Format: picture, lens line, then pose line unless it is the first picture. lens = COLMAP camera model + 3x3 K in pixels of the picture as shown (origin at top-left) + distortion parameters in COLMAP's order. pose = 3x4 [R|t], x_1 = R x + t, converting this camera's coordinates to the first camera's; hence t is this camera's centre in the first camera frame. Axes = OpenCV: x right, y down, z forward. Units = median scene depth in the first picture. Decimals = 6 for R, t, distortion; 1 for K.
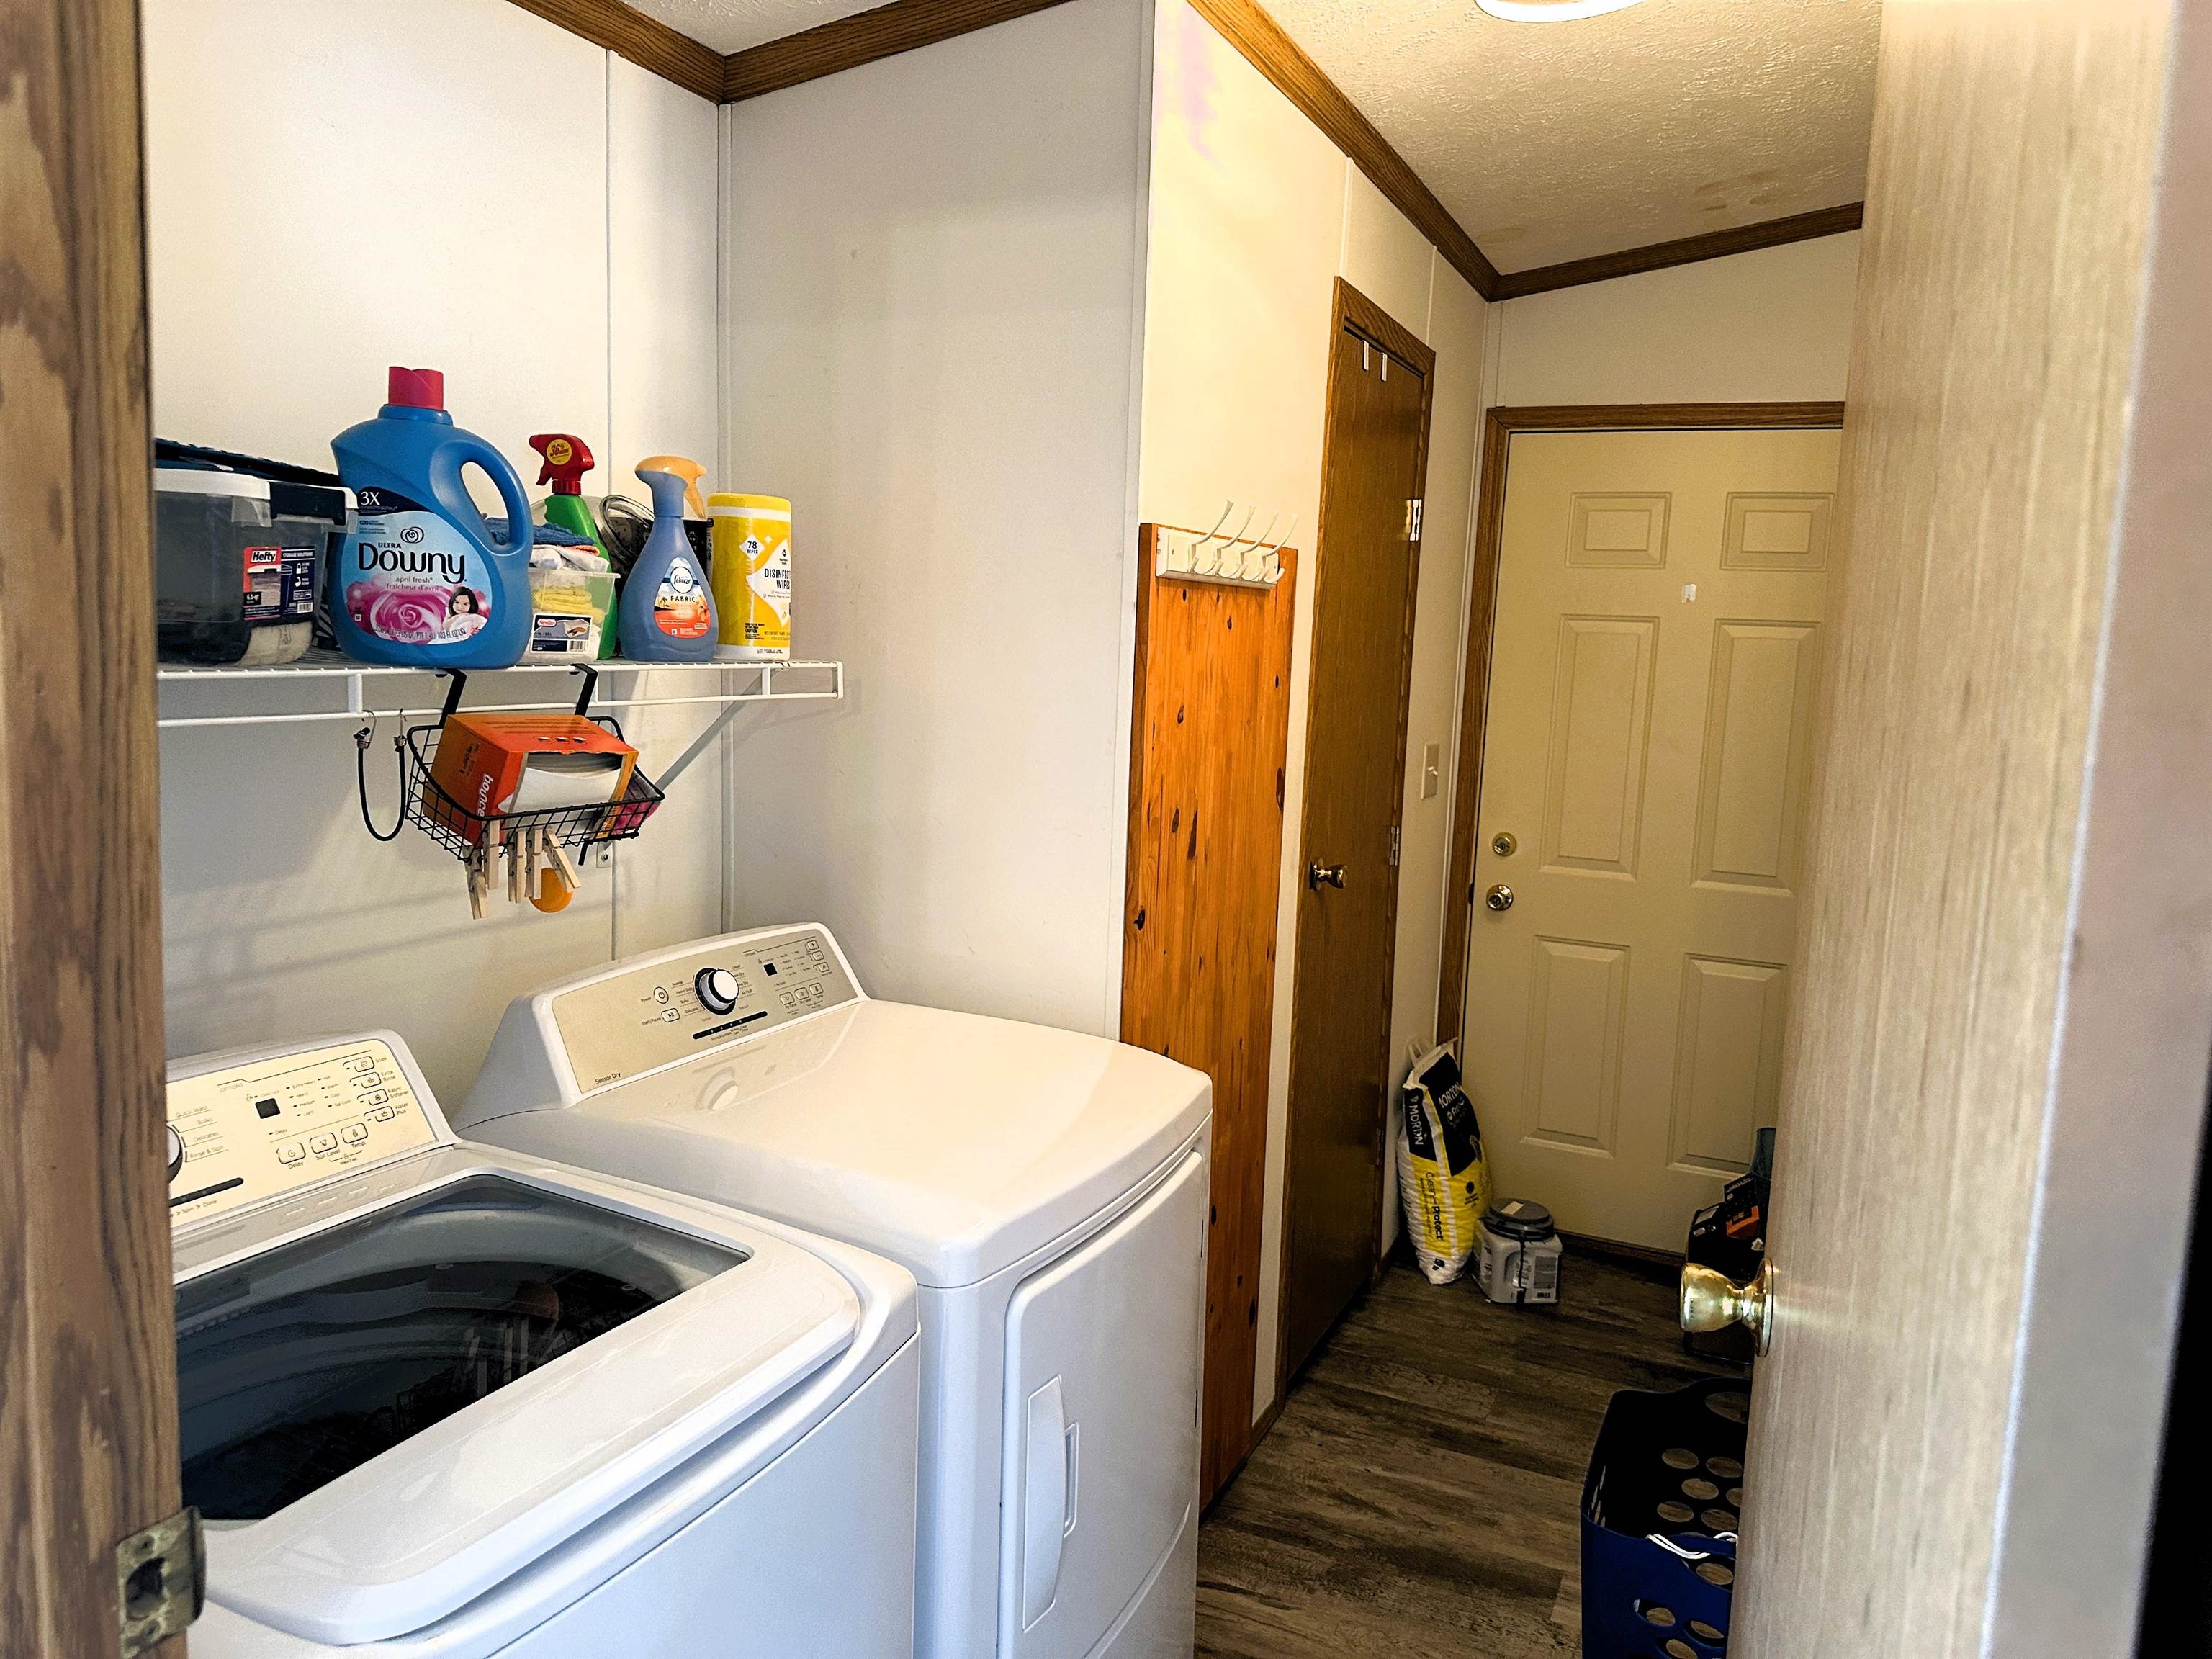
lens RADIAL K [[1569.8, 0, 1106.0], [0, 1569.8, 829.5], [0, 0, 1]] dist [0.175413, -0.304205]
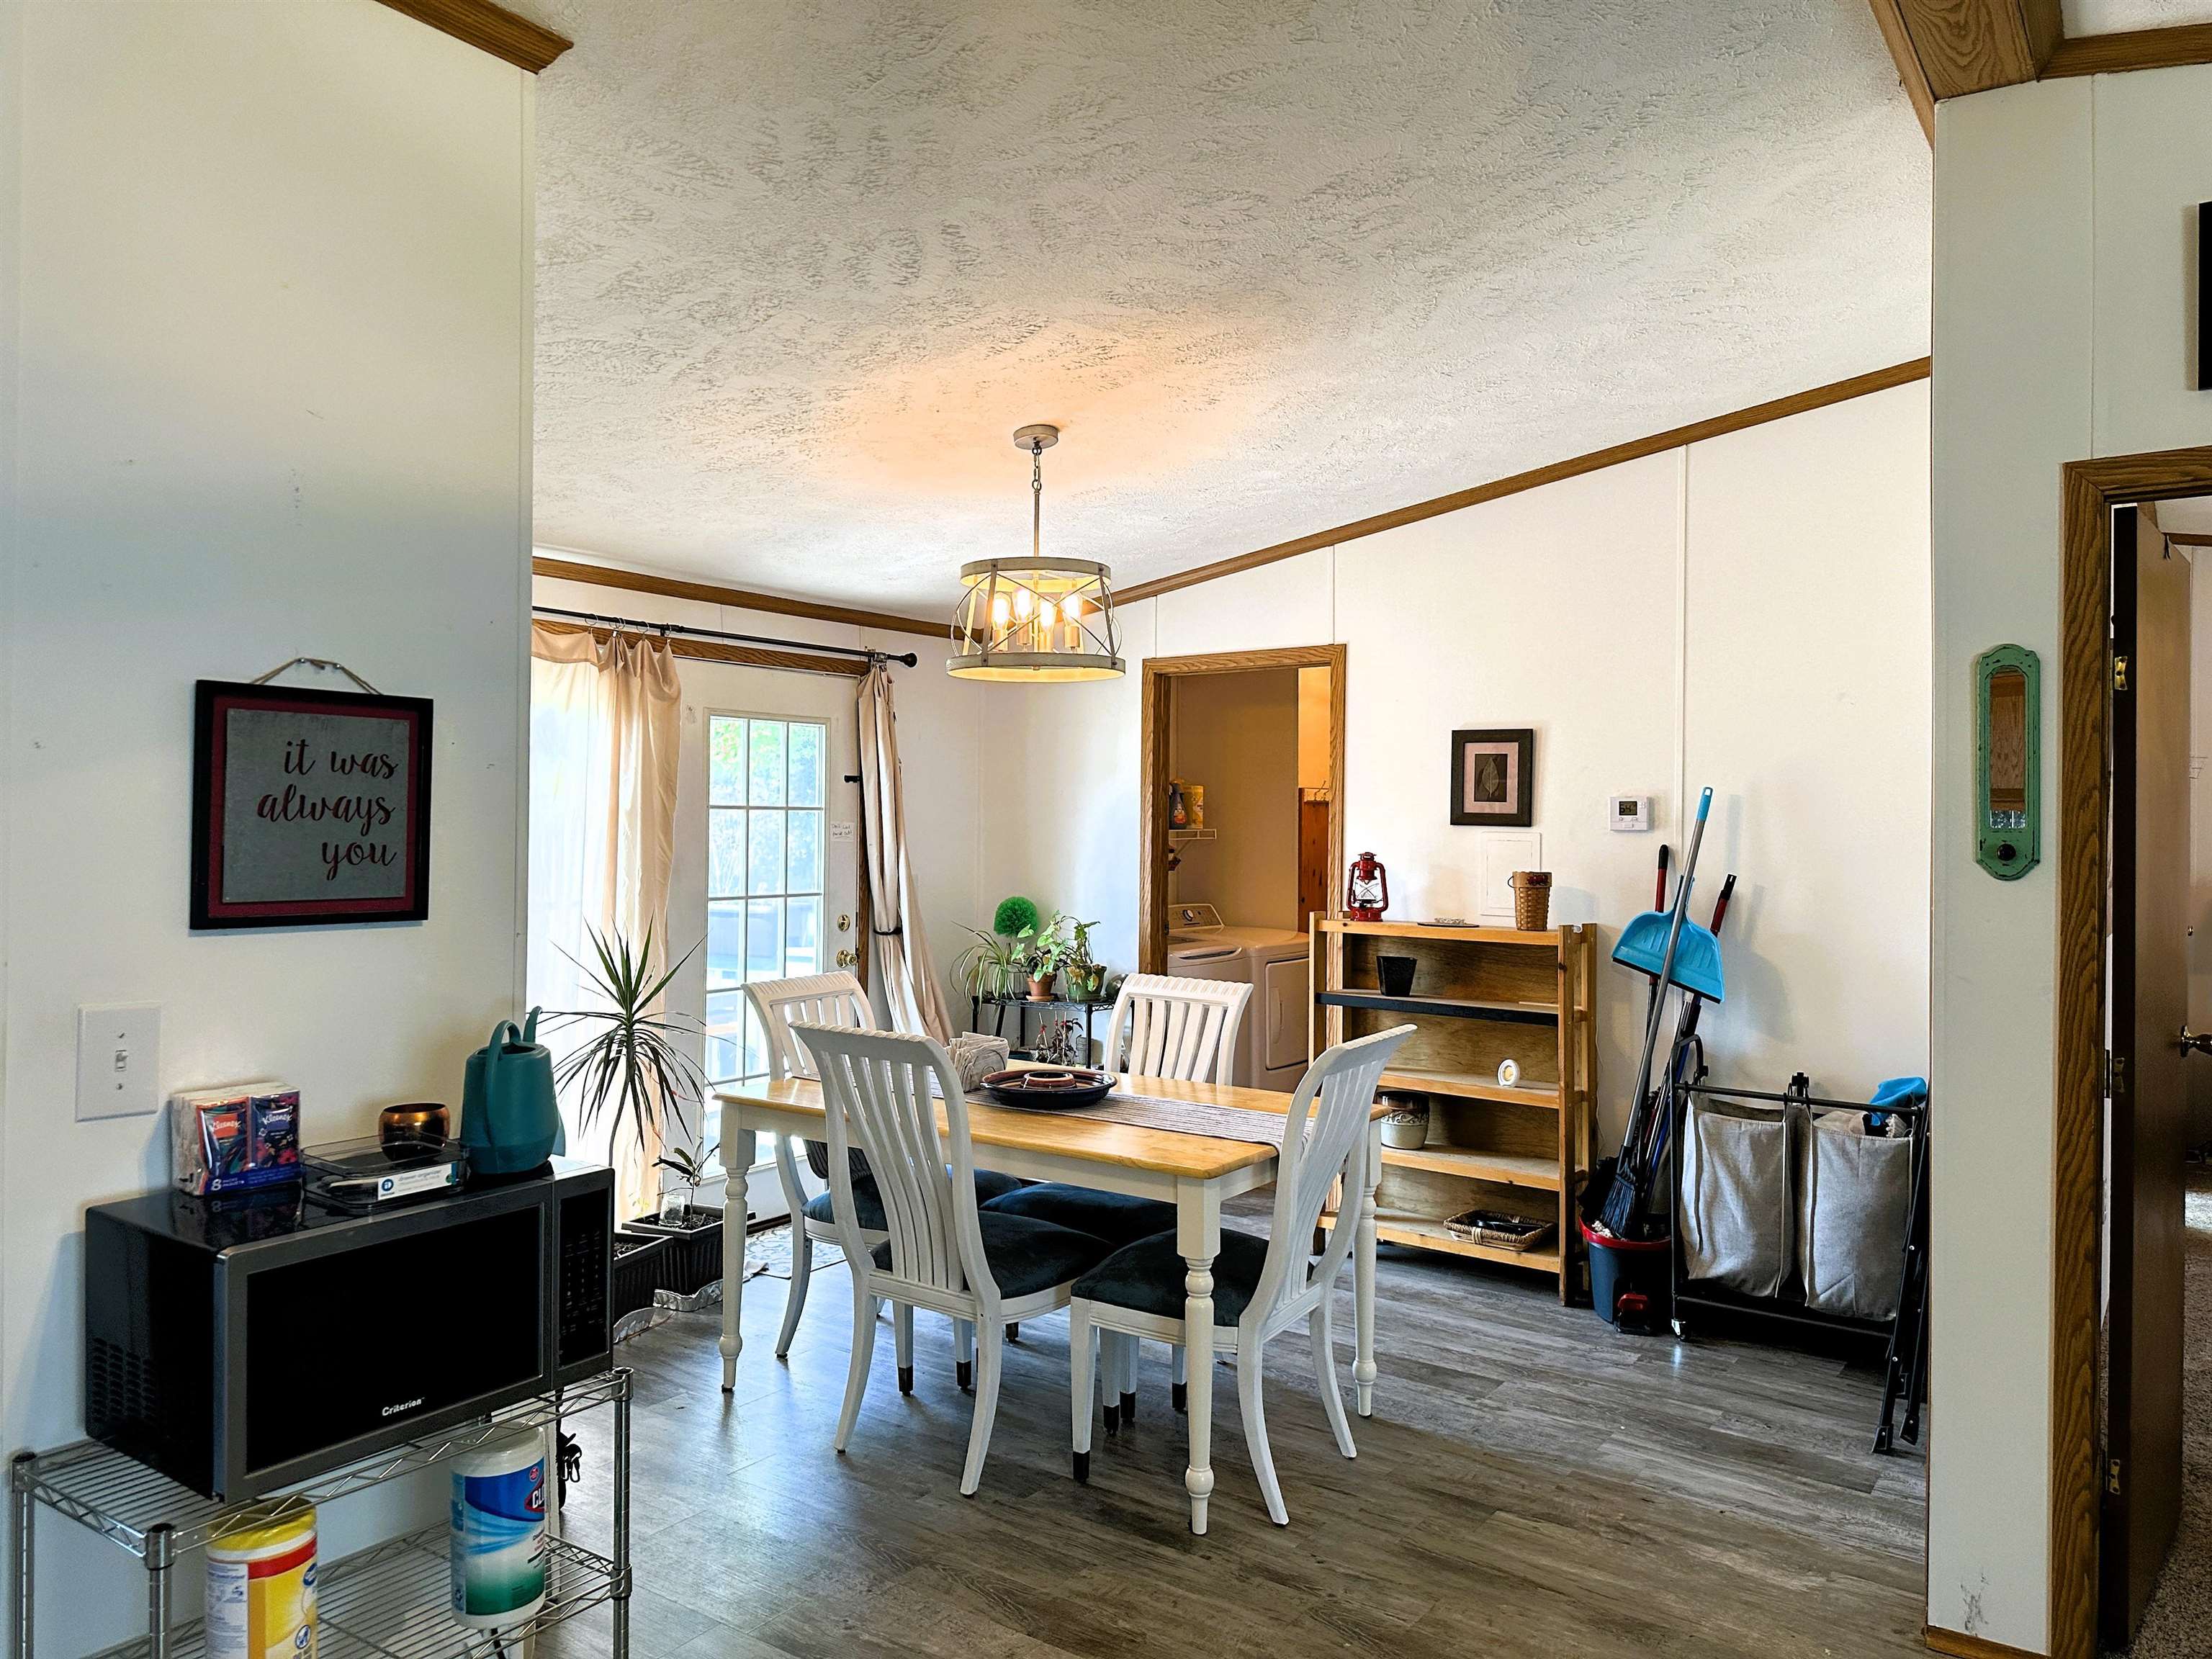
lens RADIAL K [[1569.8, 0, 1106.0], [0, 1569.8, 829.5], [0, 0, 1]] dist [0.175413, -0.304205]
pose [[0.988459, -0.031751, -0.148127, 0.117292], [0.013047, 0.991999, -0.125567, 0.348418], [0.150928, 0.122185, 0.980965, -2.604617]]
